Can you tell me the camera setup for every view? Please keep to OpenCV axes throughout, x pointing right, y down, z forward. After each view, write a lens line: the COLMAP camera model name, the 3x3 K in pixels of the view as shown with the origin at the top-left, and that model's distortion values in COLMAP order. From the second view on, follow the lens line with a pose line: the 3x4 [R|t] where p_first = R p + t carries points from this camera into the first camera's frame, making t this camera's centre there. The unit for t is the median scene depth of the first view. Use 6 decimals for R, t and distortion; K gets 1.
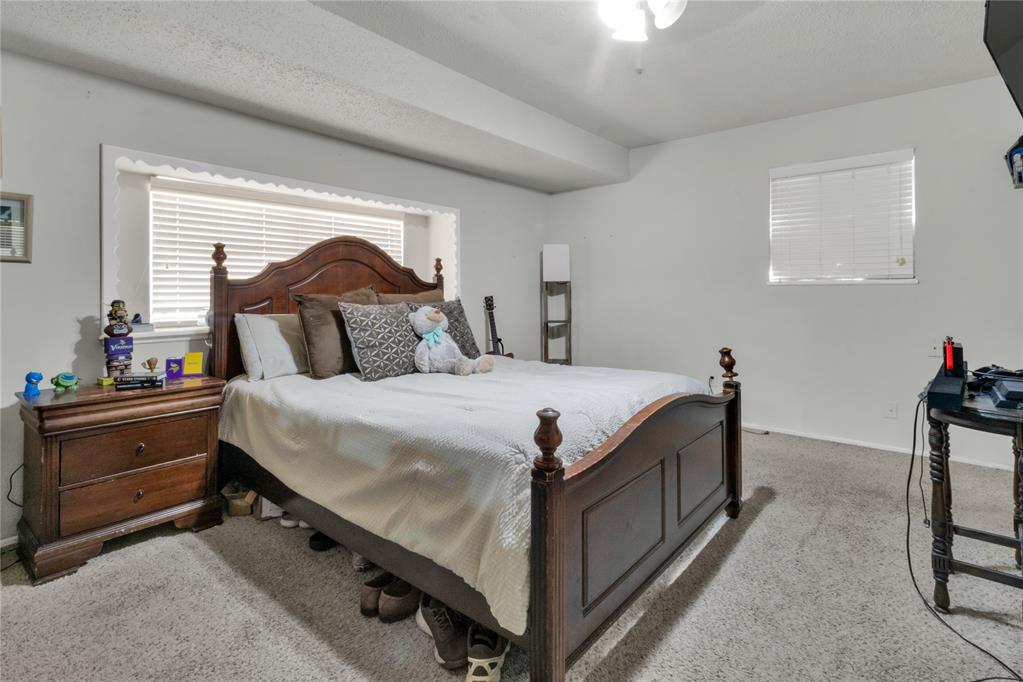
lens RADIAL K [[479.9, 0, 512.0], [0, 479.9, 313.7], [0, 0, 1]] dist [0.000458, 0.000331]
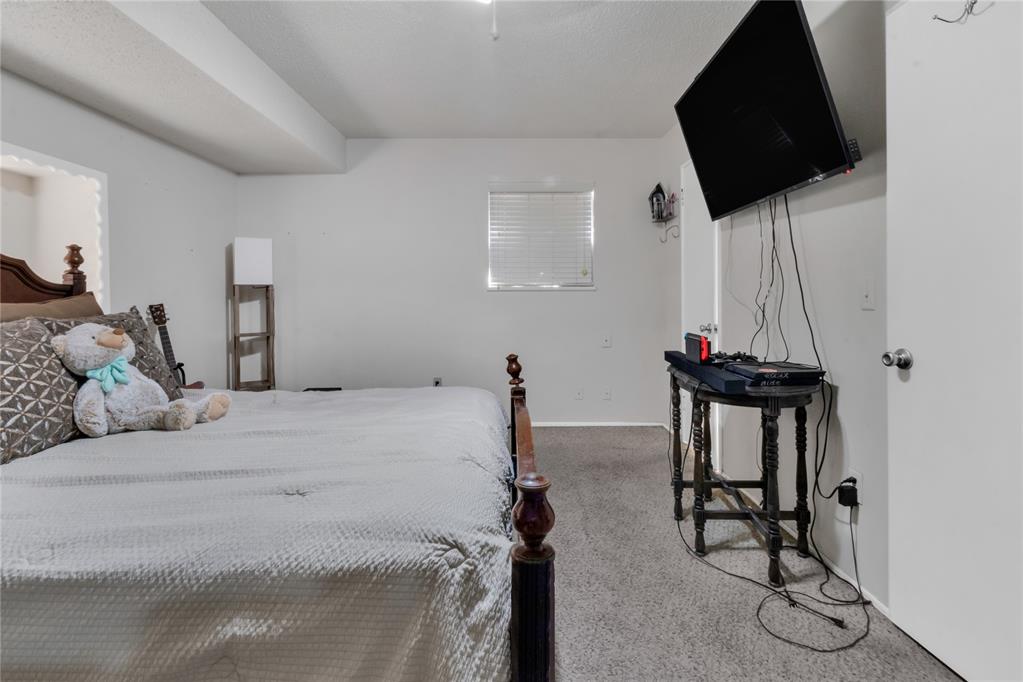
lens RADIAL K [[479.6, 0, 517.4], [0, 479.6, 308.8], [0, 0, 1]] dist [-0.002103, 0.000233]
pose [[0.769768, -0.018698, 0.638050, -0.150958], [0.031181, 0.999479, -0.008328, -0.012322], [-0.637562, 0.026306, 0.769950, 0.202768]]
